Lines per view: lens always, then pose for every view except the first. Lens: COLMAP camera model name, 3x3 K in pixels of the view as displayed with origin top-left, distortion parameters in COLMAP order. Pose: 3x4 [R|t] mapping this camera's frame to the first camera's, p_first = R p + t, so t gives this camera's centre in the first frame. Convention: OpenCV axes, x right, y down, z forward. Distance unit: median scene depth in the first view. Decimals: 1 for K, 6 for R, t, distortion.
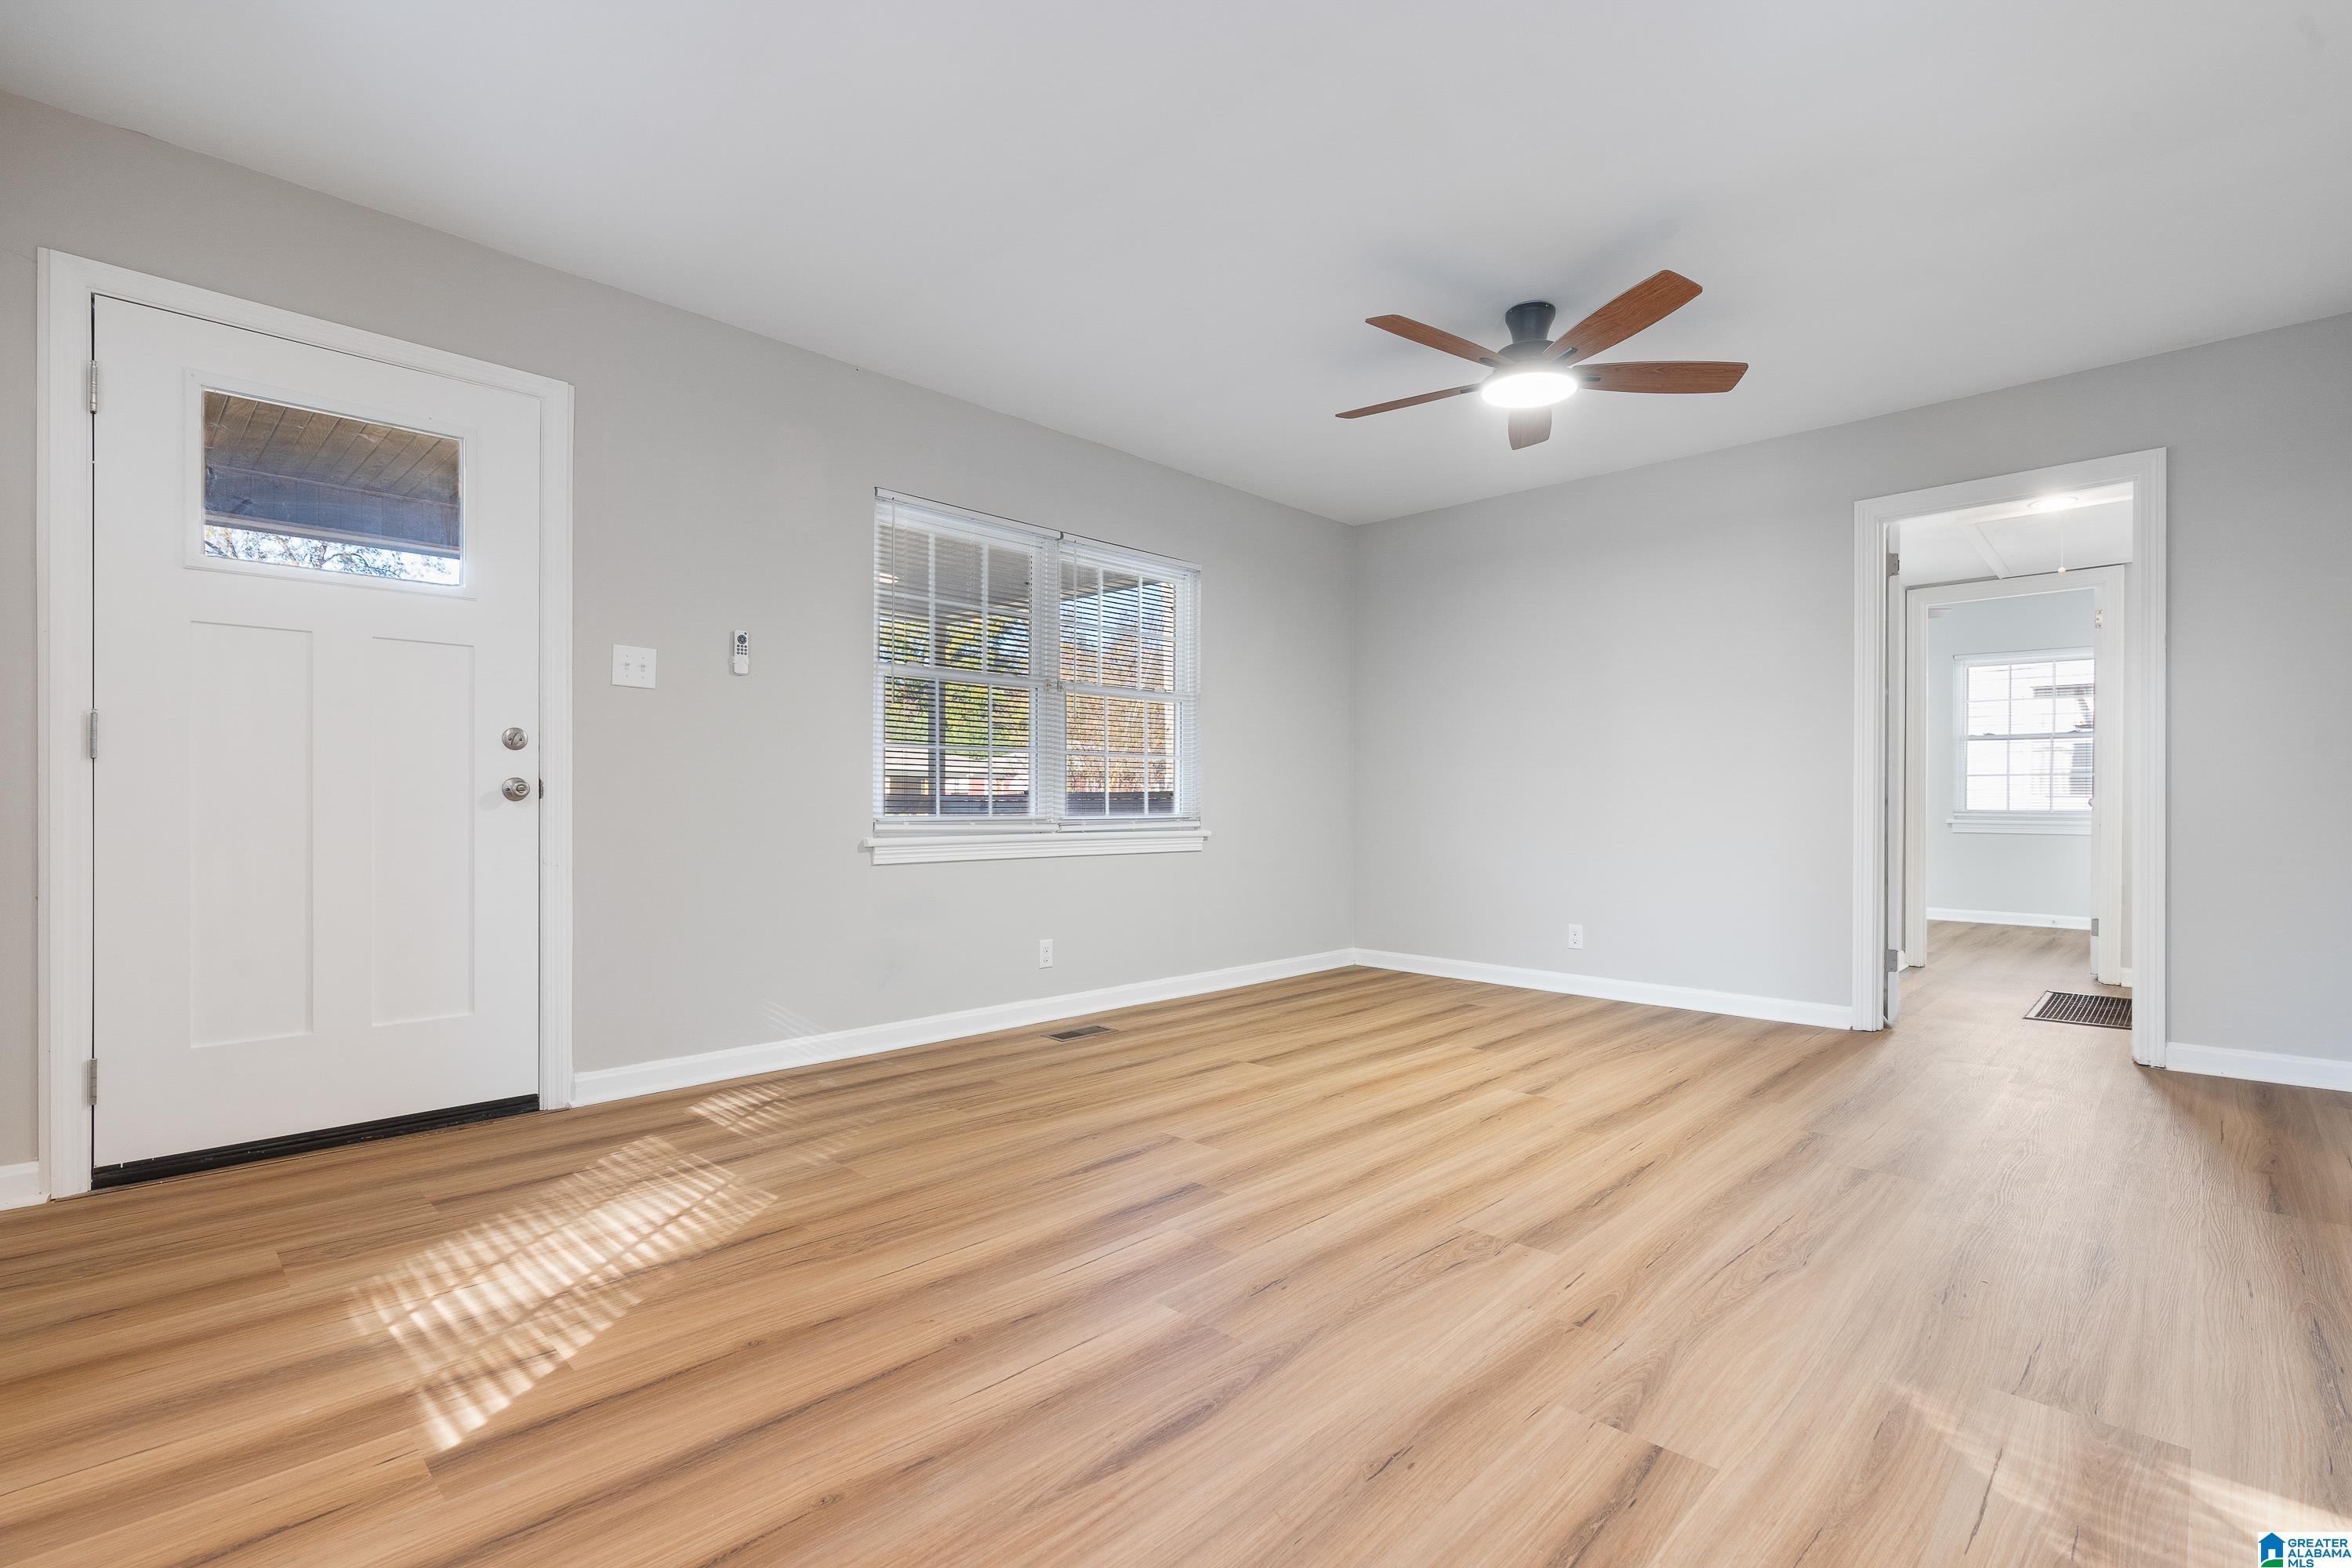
lens RADIAL K [[1069.3, 0, 1168.1], [0, 1069.3, 799.5], [0, 0, 1]] dist [-0.009425, 0.000885]
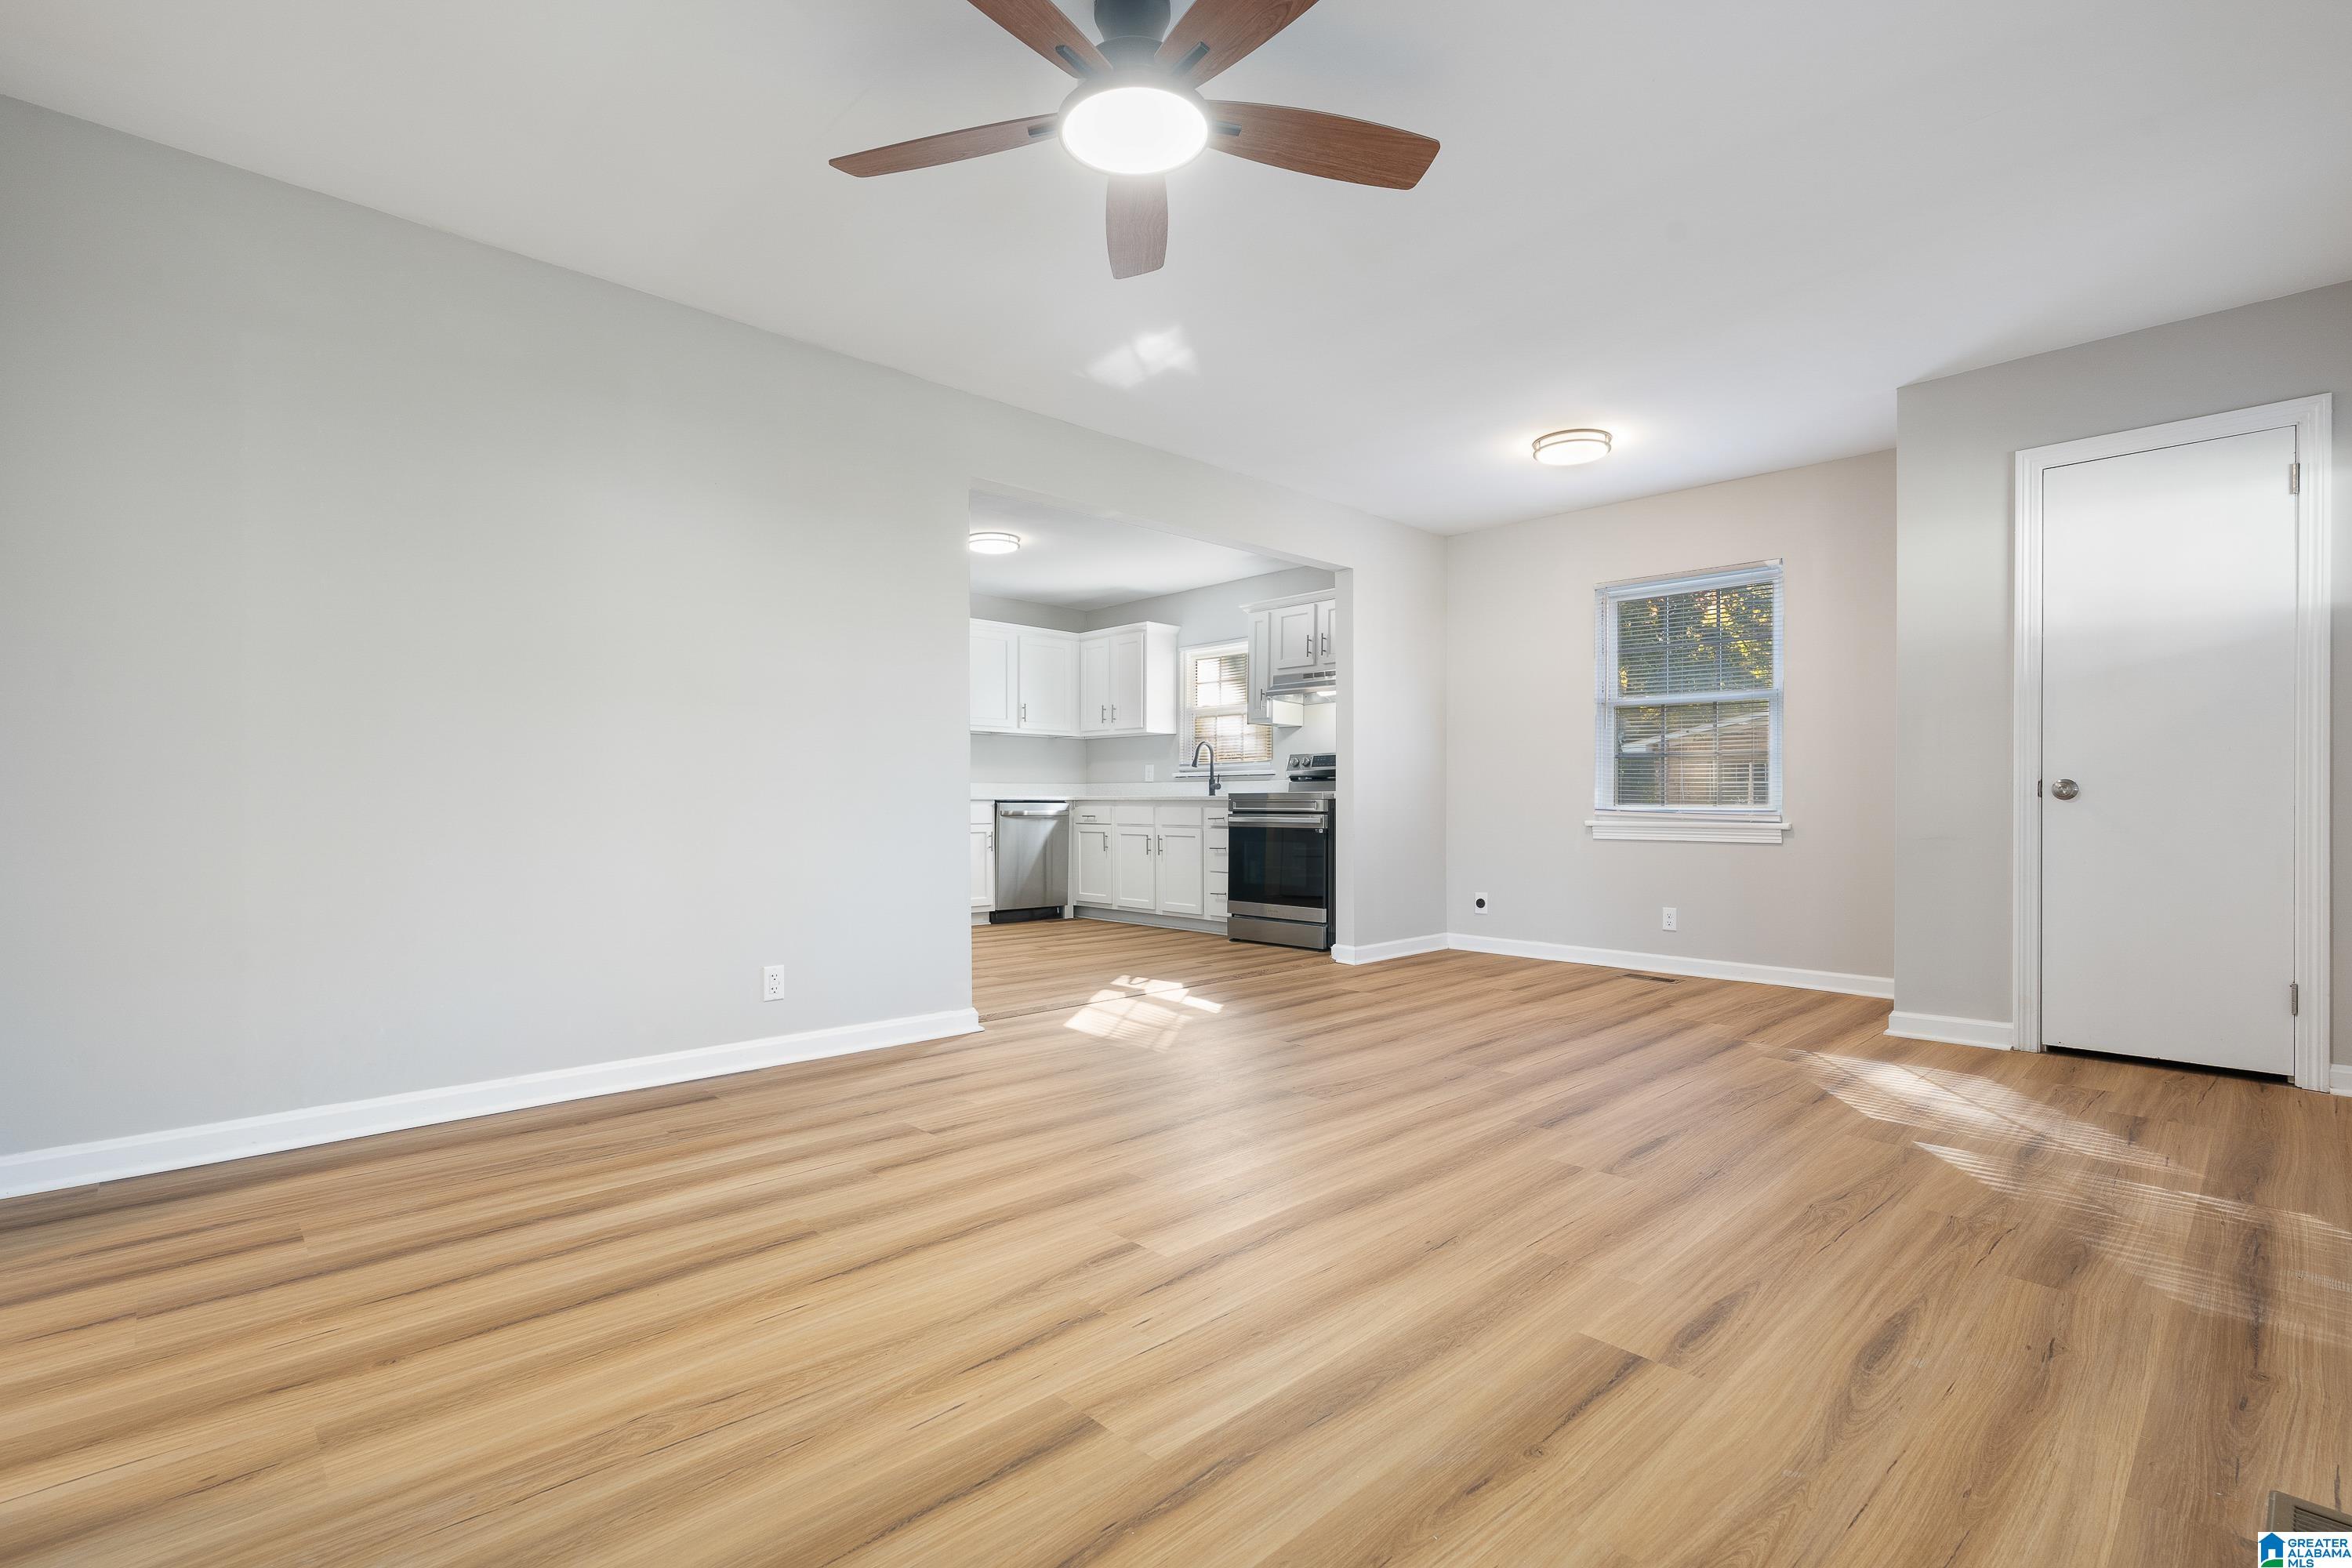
lens RADIAL K [[1069.3, 0, 1177.2], [0, 1069.3, 798.8], [0, 0, 1]] dist [-0.009425, 0.000885]
pose [[-0.999507, -0.004752, 0.031033, 0.327178], [-0.004795, 0.999988, -0.001315, 0.008101], [-0.031026, -0.001464, -0.999517, 1.826403]]
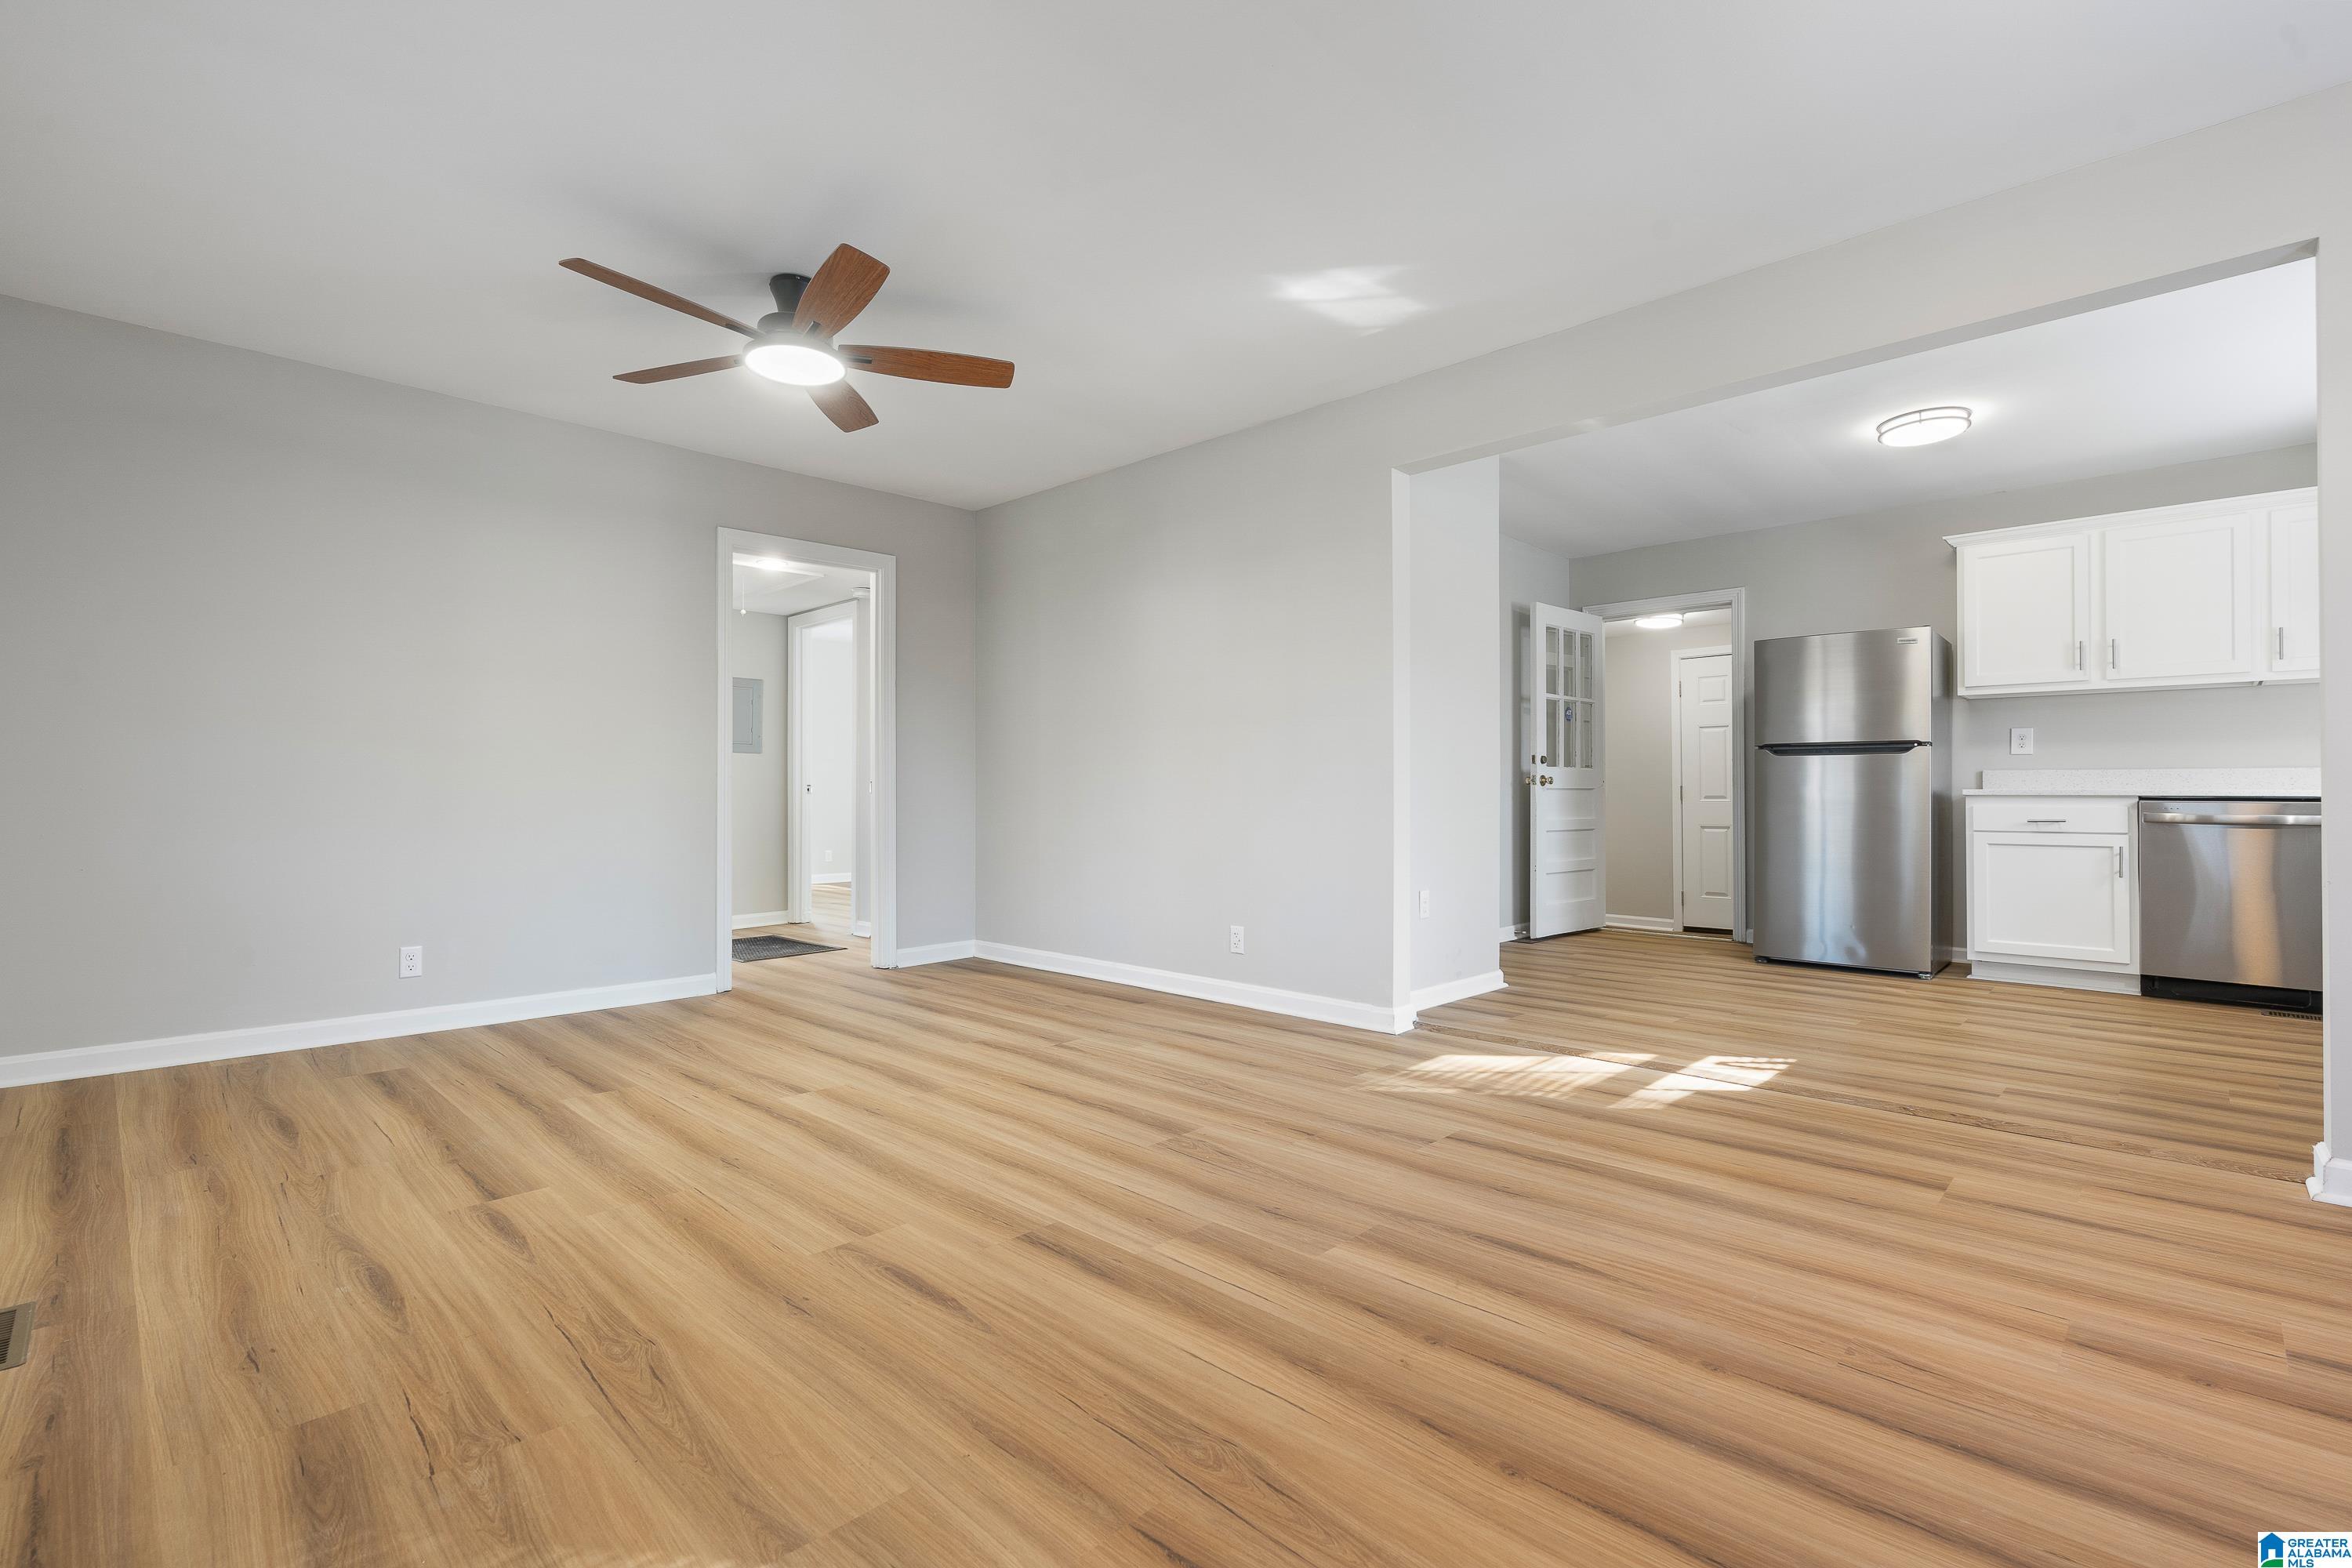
lens RADIAL K [[1069.3, 0, 1177.8], [0, 1069.3, 775.9], [0, 0, 1]] dist [-0.009425, 0.000885]
pose [[-0.009857, 0.013751, 0.999857, -0.705282], [-0.000765, 0.999905, -0.013759, 0.002486], [-0.999951, -0.000900, -0.009846, 0.746726]]
